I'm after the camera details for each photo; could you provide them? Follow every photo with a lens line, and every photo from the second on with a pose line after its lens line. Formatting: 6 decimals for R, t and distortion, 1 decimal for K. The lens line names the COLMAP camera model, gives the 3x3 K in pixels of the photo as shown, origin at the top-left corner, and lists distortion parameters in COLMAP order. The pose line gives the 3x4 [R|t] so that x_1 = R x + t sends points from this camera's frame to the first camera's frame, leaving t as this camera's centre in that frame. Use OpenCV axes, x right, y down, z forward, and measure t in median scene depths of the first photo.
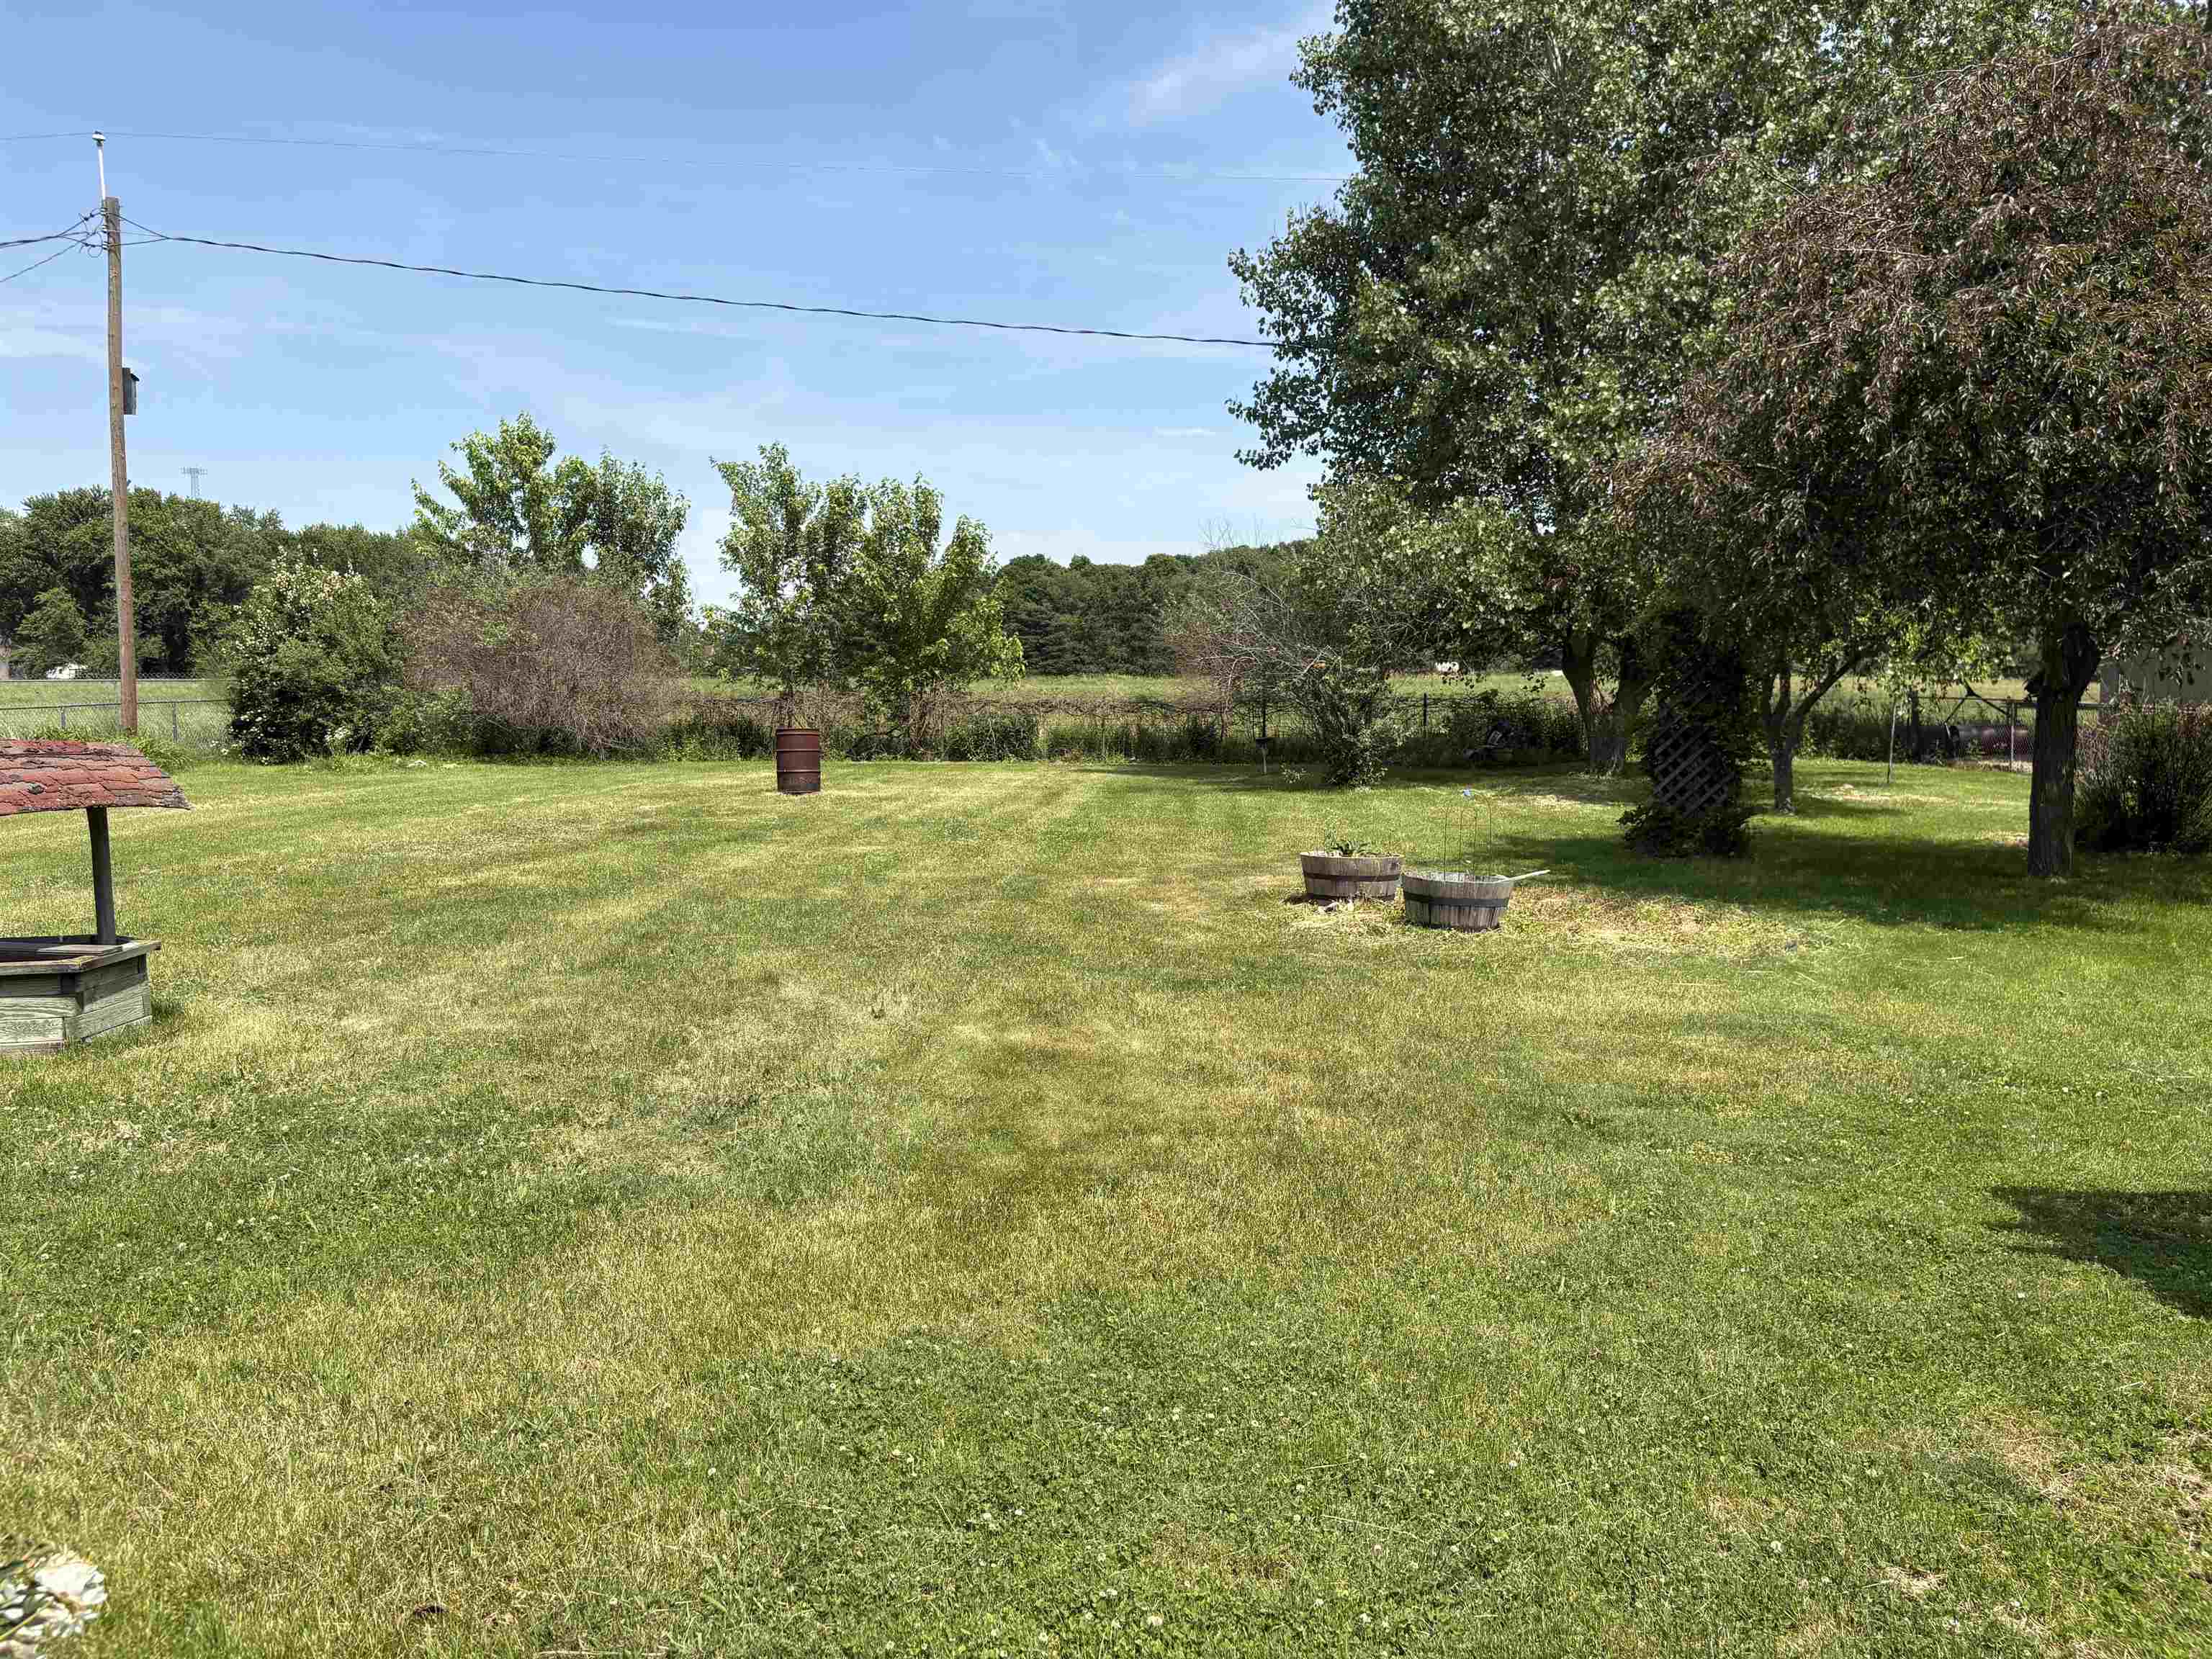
lens RADIAL K [[1675.1, 0, 1099.9], [0, 1675.1, 893.0], [0, 0, 1]] dist [0.149421, -0.297501]
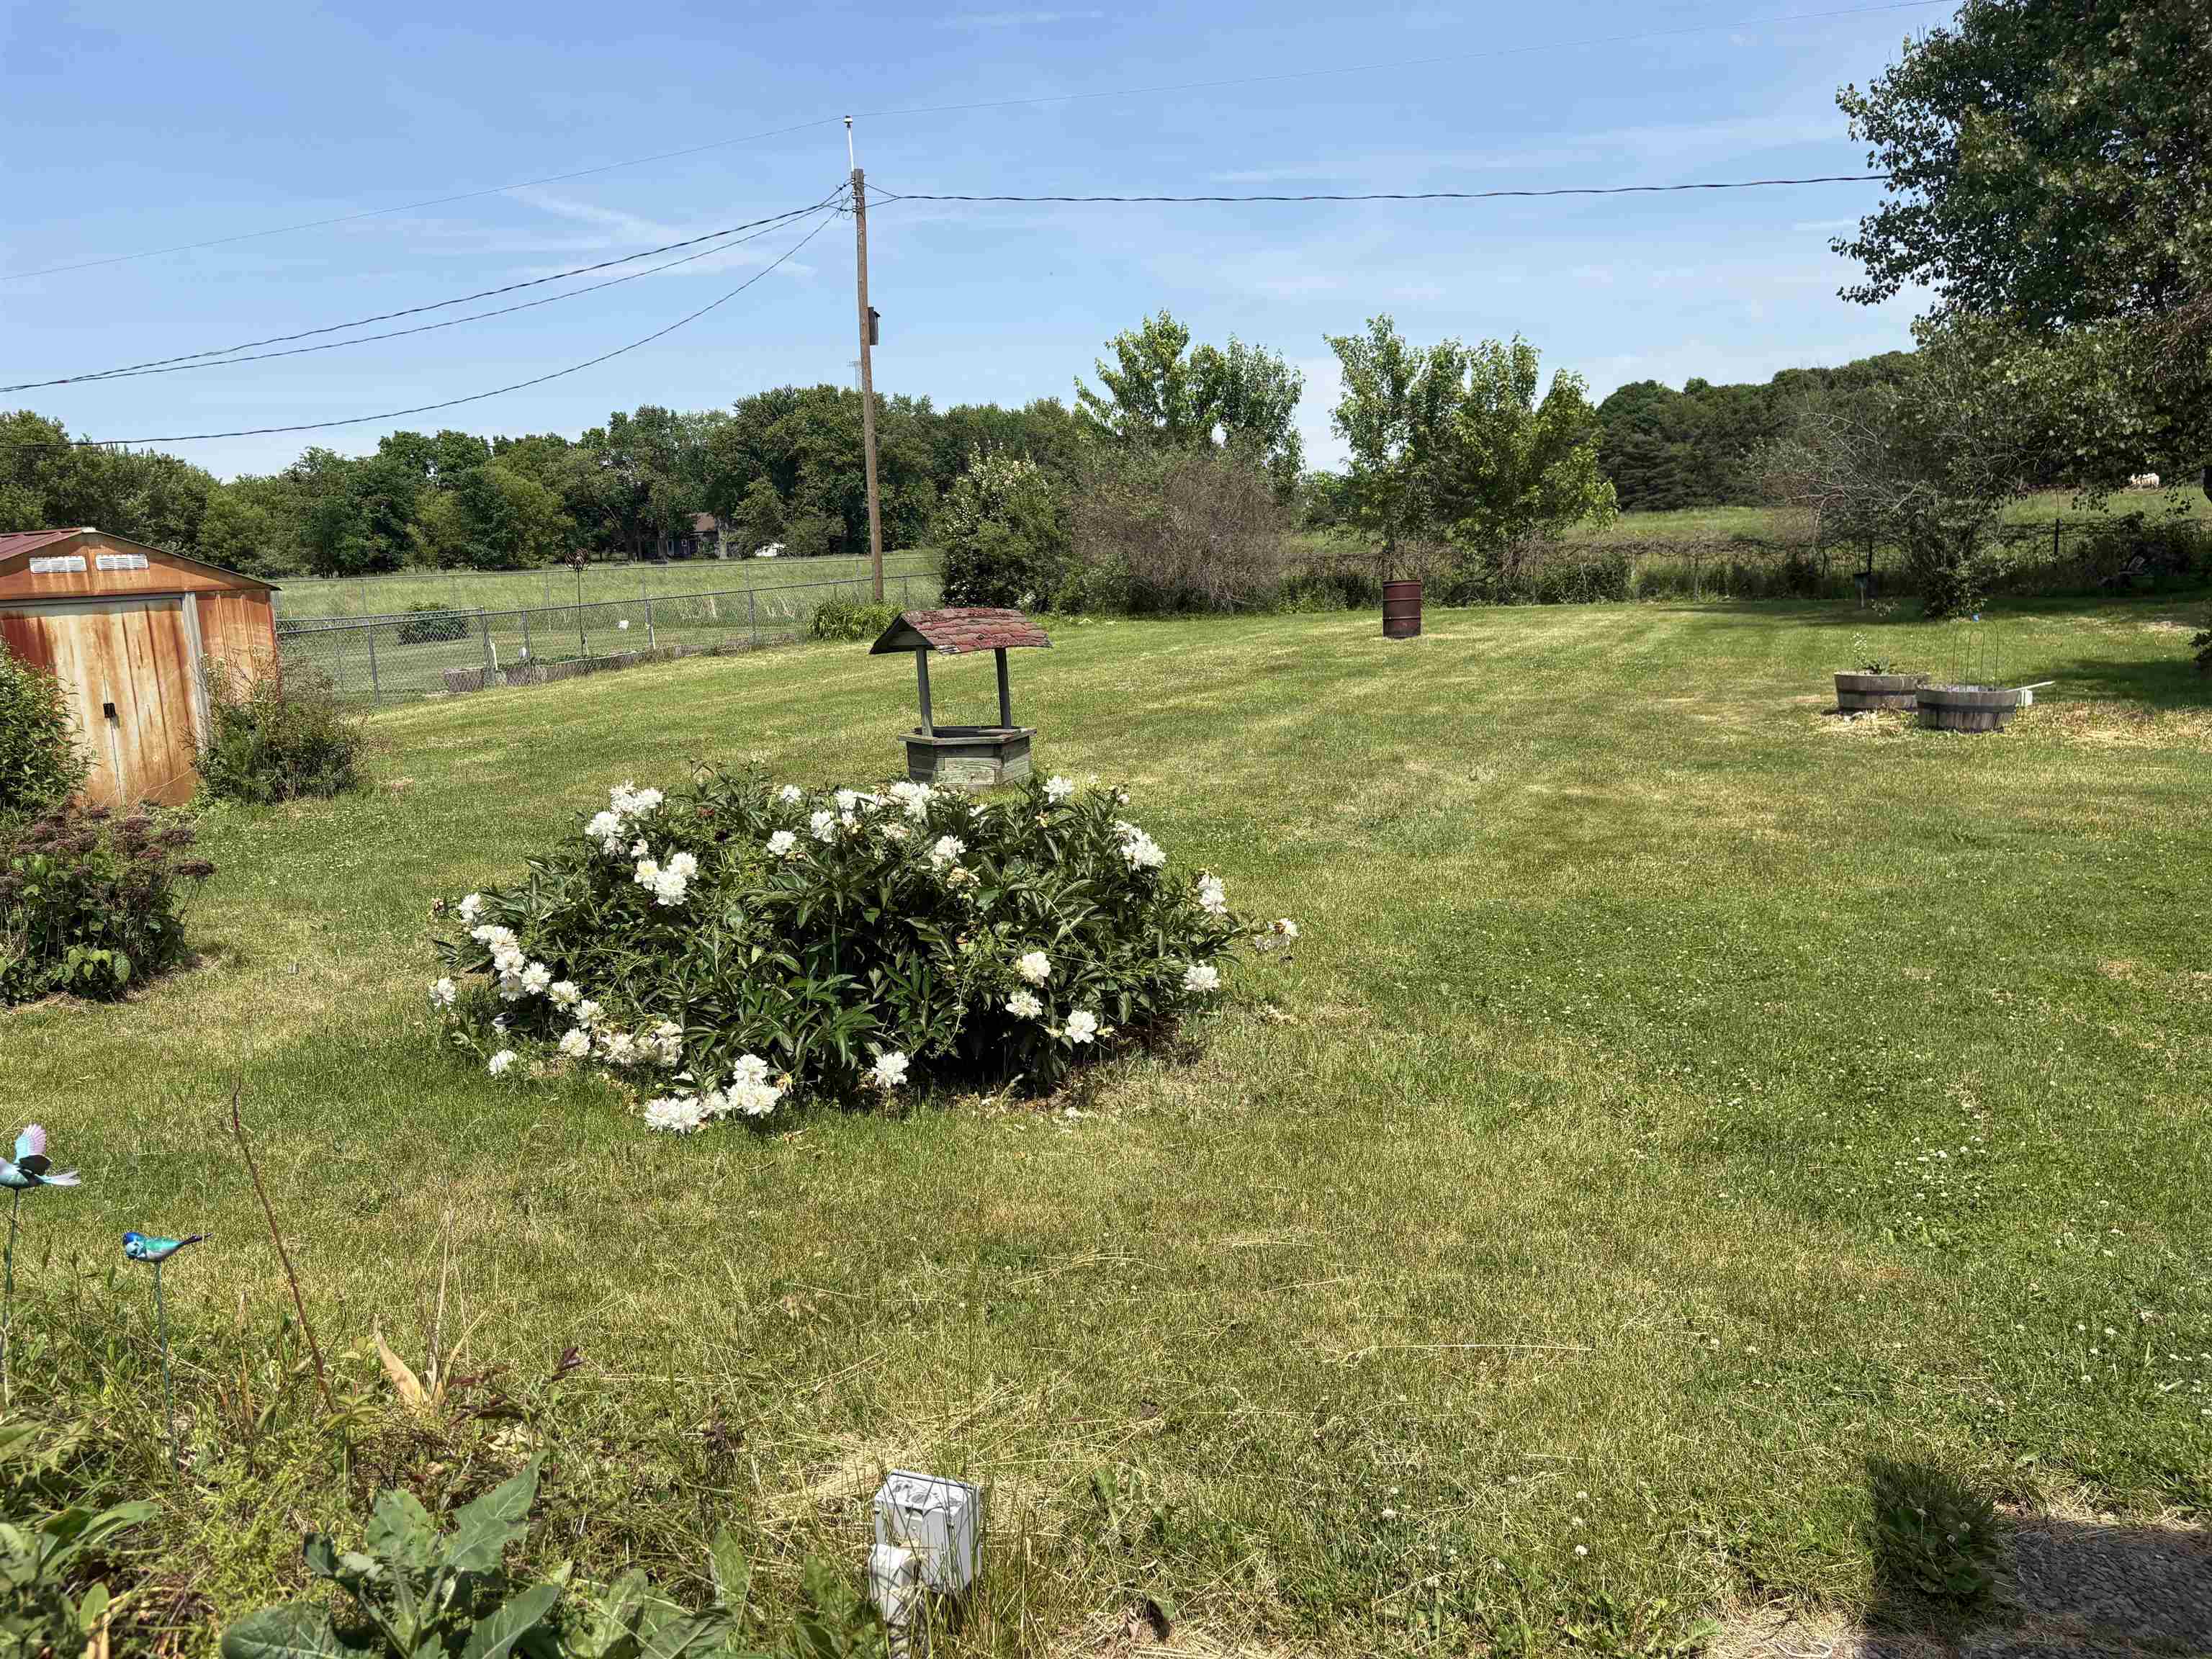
lens RADIAL K [[1682.1, 0, 1105.7], [0, 1682.1, 845.4], [0, 0, 1]] dist [0.054772, -0.067020]
pose [[0.941757, 0.020183, -0.335688, 0.013421], [0.000170, 0.998169, 0.060492, 0.008927], [0.336294, -0.057026, 0.940029, -0.108290]]
